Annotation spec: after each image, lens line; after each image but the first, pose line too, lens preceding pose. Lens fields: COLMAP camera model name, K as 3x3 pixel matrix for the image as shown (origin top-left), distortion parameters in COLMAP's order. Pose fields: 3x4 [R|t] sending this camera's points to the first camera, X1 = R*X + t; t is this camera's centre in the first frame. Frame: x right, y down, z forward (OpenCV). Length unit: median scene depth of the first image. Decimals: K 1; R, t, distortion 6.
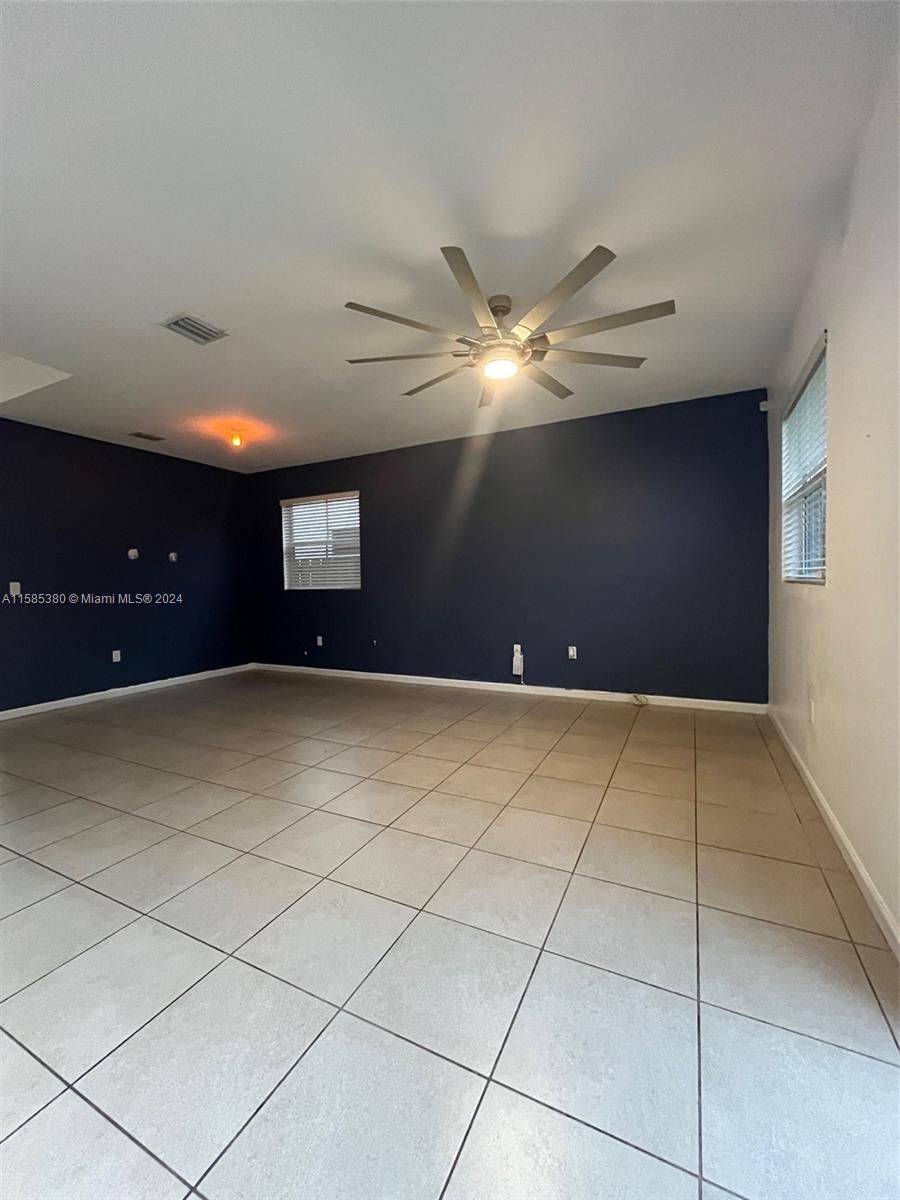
lens RADIAL K [[487.0, 0, 450.0], [0, 487.0, 600.0], [0, 0, 1]] dist [-0.002262, 0.000374]
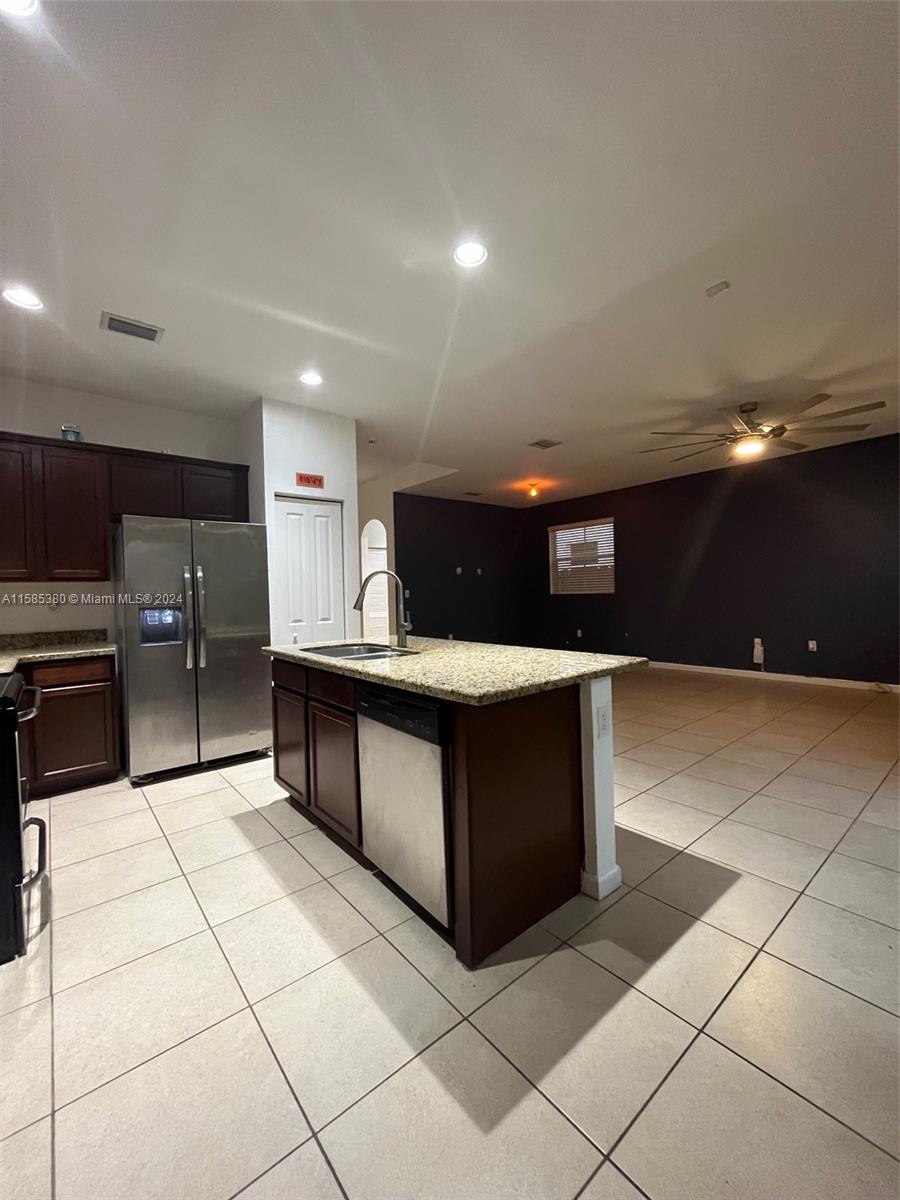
lens RADIAL K [[487.0, 0, 450.0], [0, 487.0, 600.0], [0, 0, 1]] dist [-0.002262, 0.000374]
pose [[0.915662, 0.001718, -0.401945, -0.078220], [-0.006782, 0.999915, -0.011176, 0.014970], [0.401892, 0.012959, 0.915595, -0.427861]]
